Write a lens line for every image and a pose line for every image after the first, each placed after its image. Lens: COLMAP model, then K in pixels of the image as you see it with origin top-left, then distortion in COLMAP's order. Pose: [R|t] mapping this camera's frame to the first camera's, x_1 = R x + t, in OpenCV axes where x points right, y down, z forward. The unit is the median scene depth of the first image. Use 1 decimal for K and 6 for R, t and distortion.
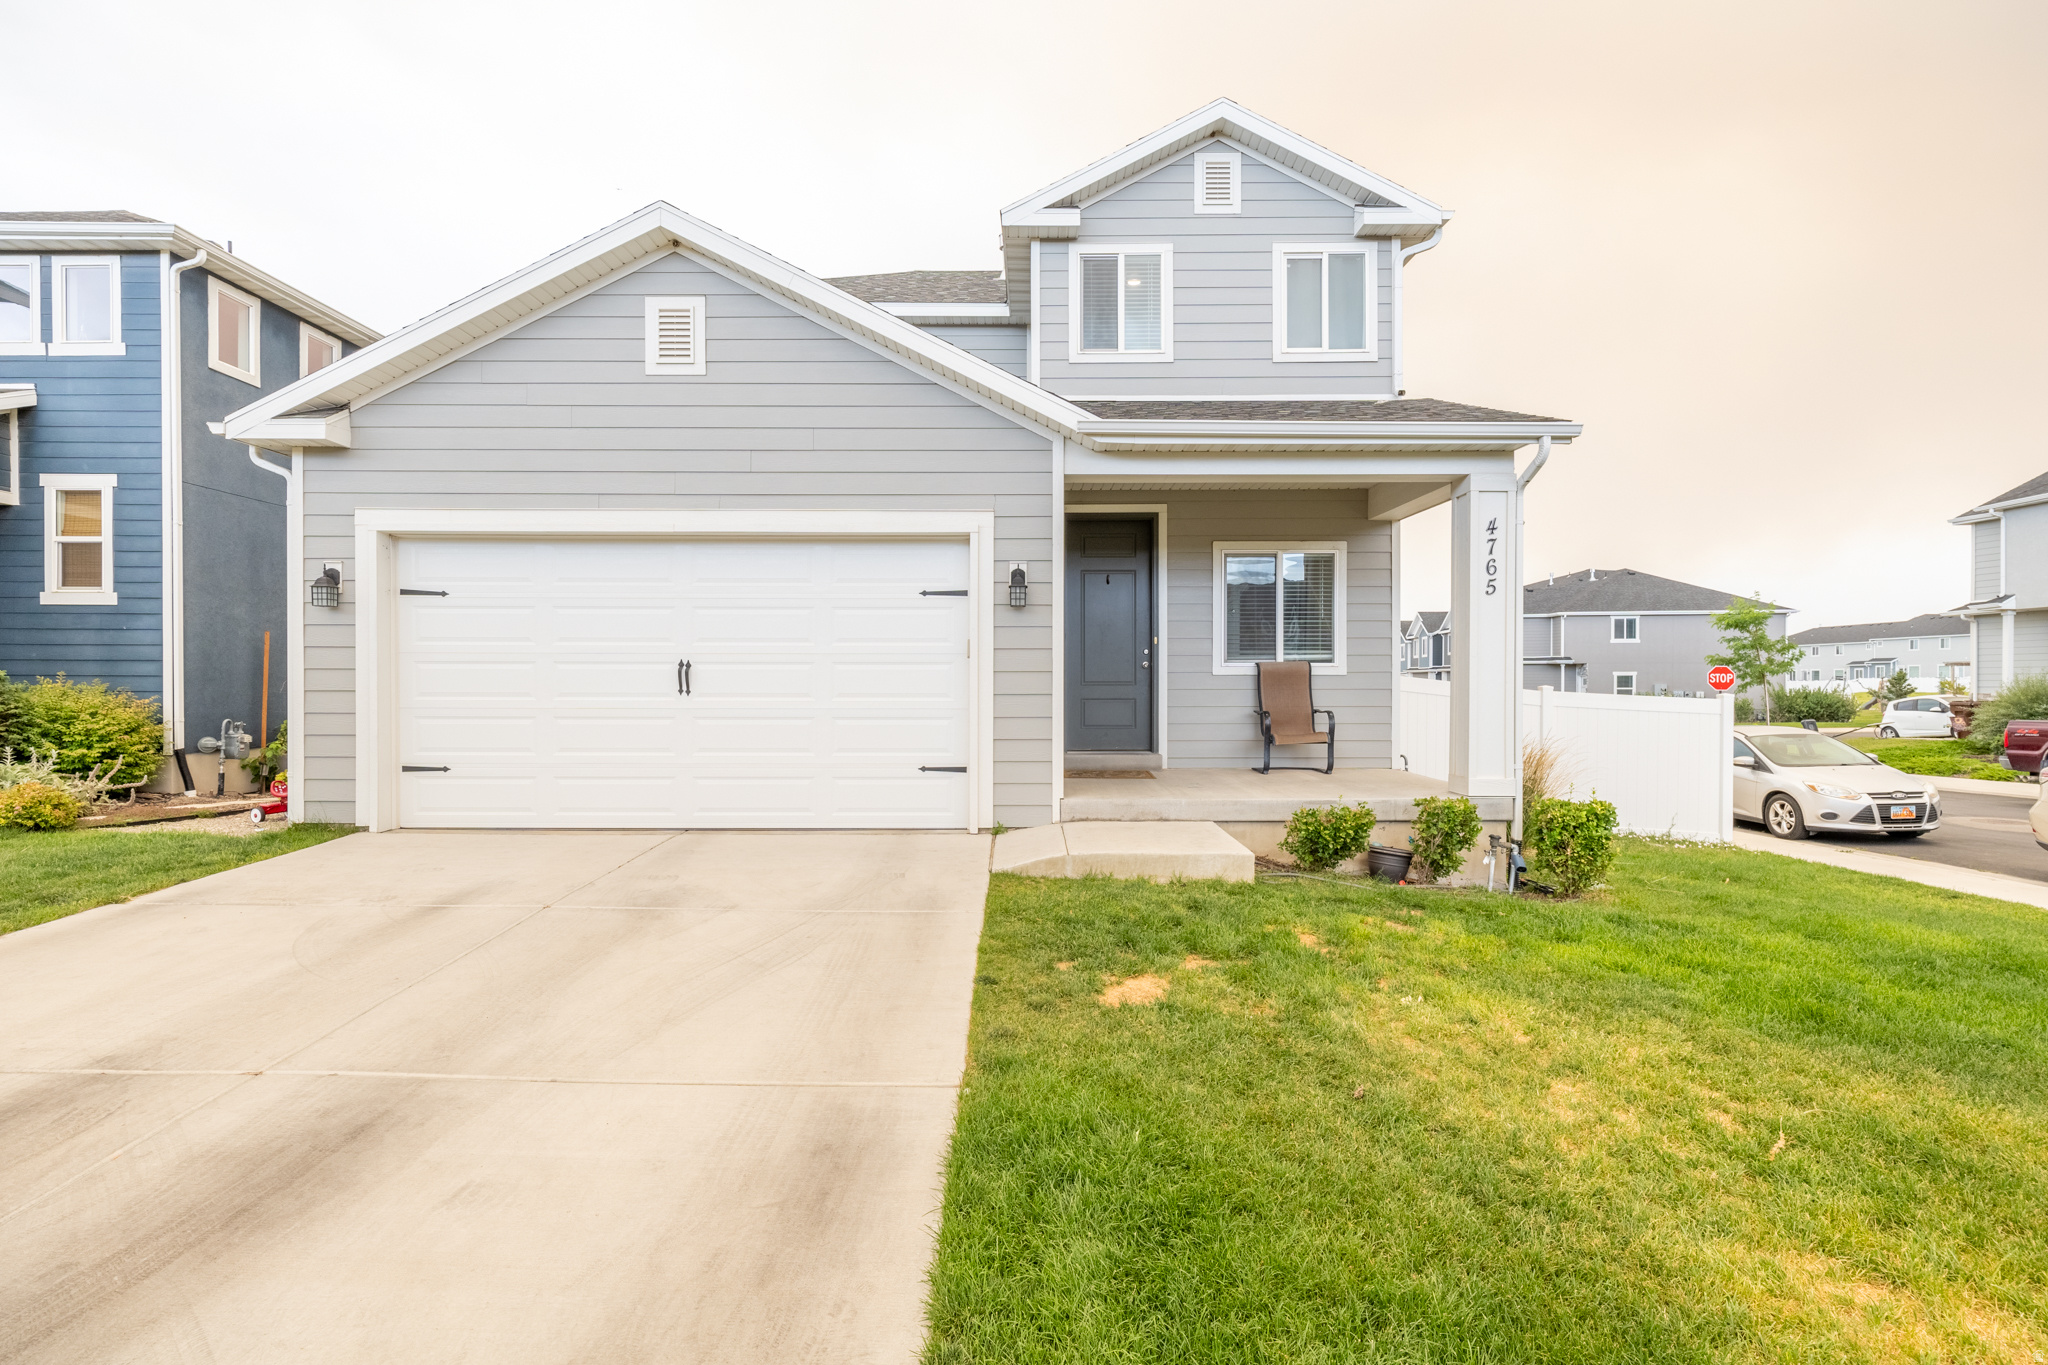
lens RADIAL K [[1003.5, 0, 1022.7], [0, 1003.5, 682.6], [0, 0, 1]] dist [-0.005358, 0.002993]
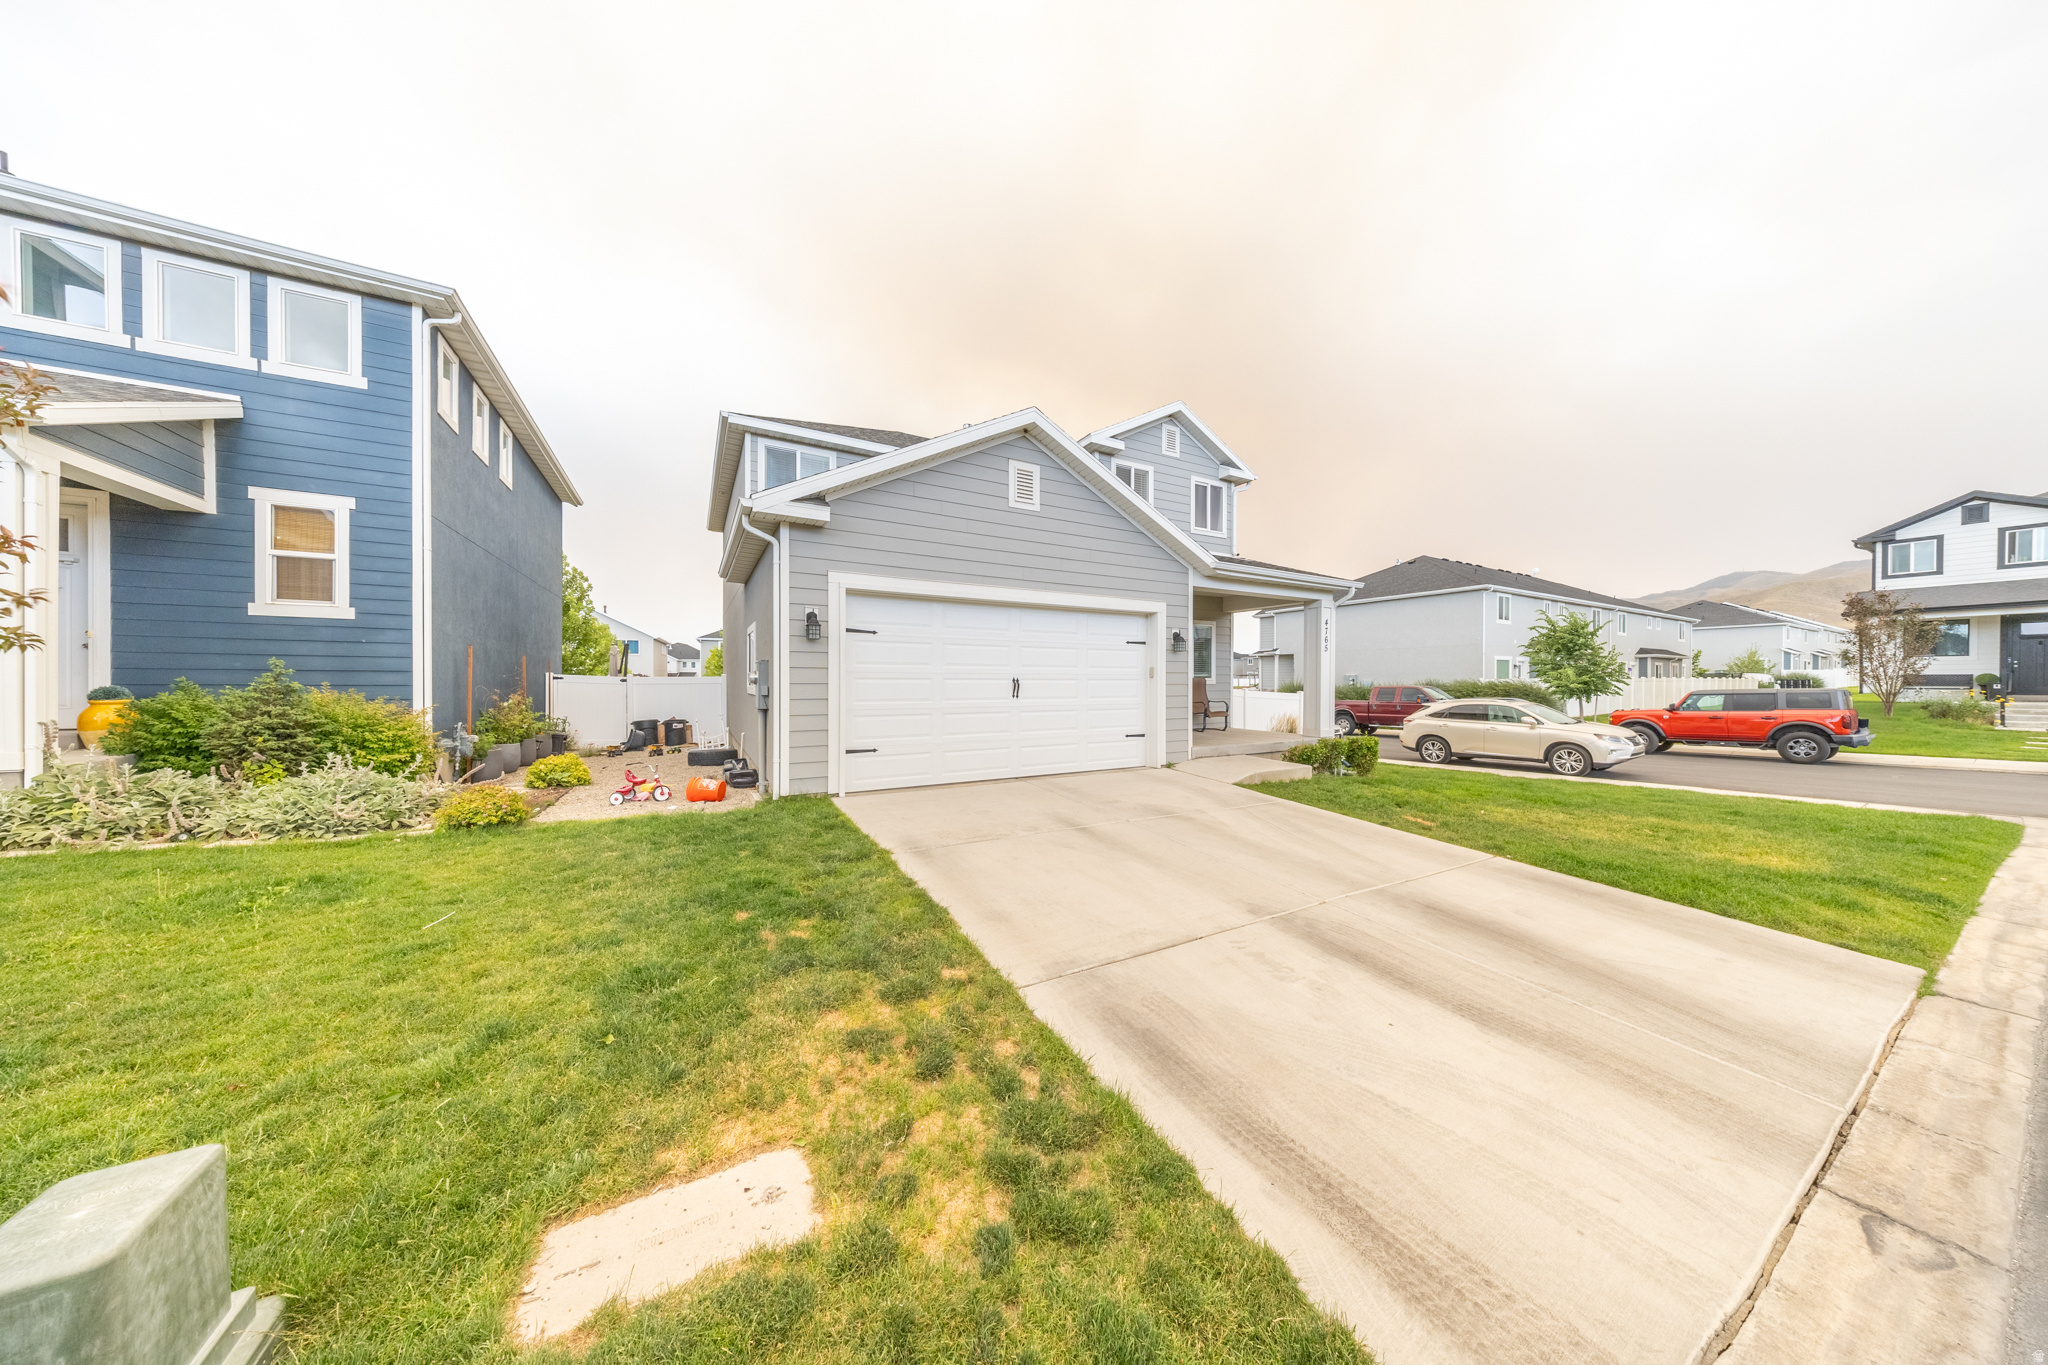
lens RADIAL K [[594.3, 0, 1029.8], [0, 594.3, 681.0], [0, 0, 1]] dist [-0.001569, 0.000314]
pose [[0.871236, 0.001726, 0.490862, -0.639902], [-0.001149, 0.999998, -0.001477, -0.012288], [-0.490863, 0.000723, 0.871236, 0.096294]]
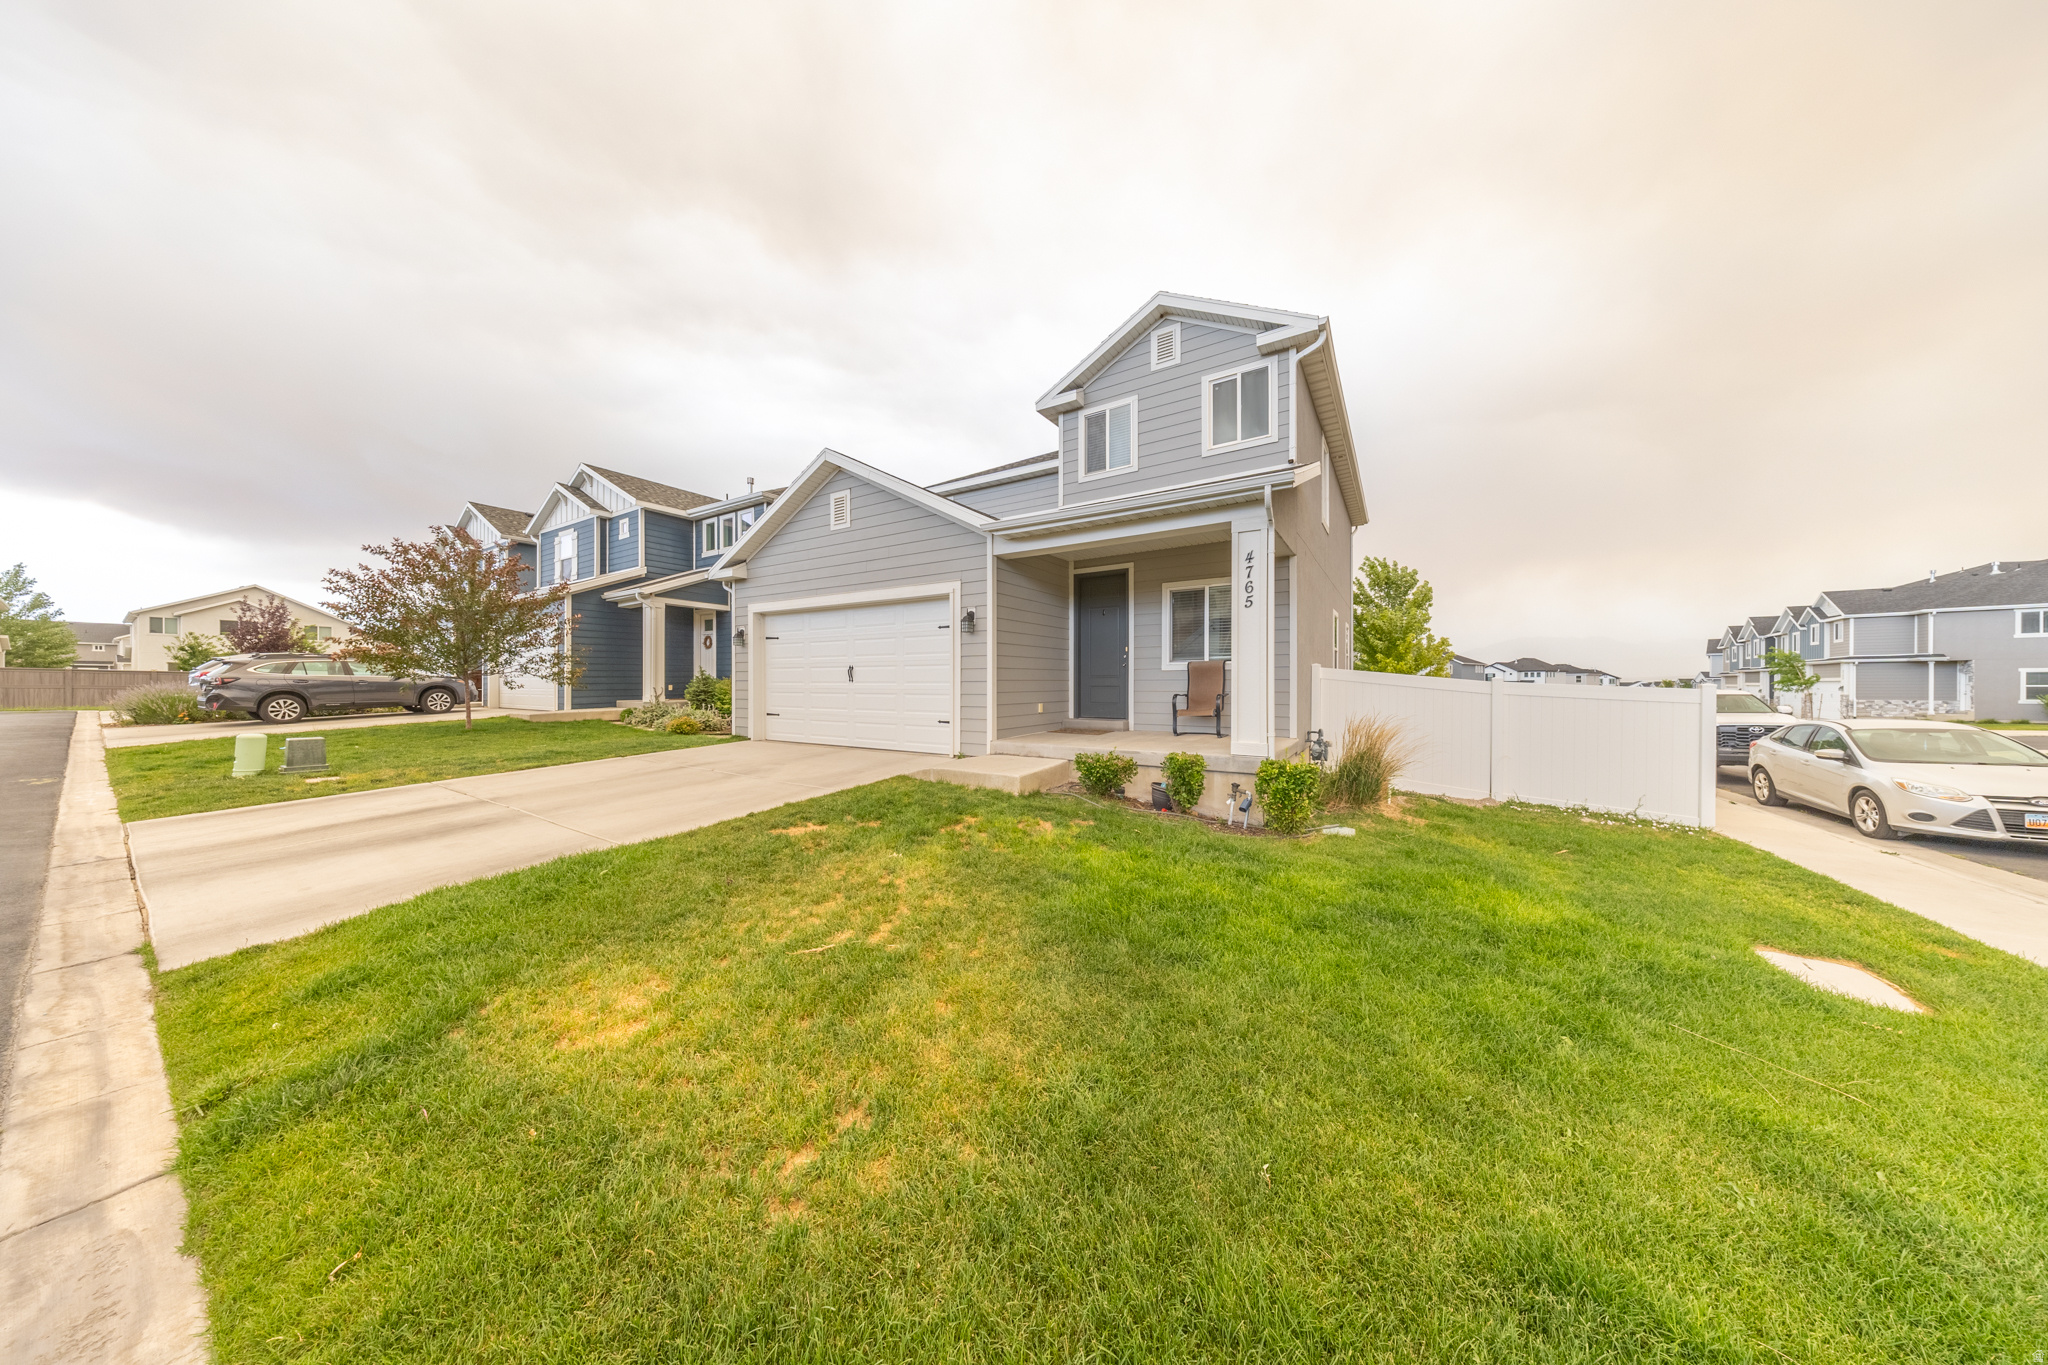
lens RADIAL K [[594.3, 0, 1026.2], [0, 594.3, 686.1], [0, 0, 1]] dist [-0.001569, 0.000314]
pose [[0.845863, 0.002145, -0.533395, 0.497217], [0.000959, 0.999984, 0.005543, 0.011147], [0.533399, -0.005200, 0.845848, 0.121530]]
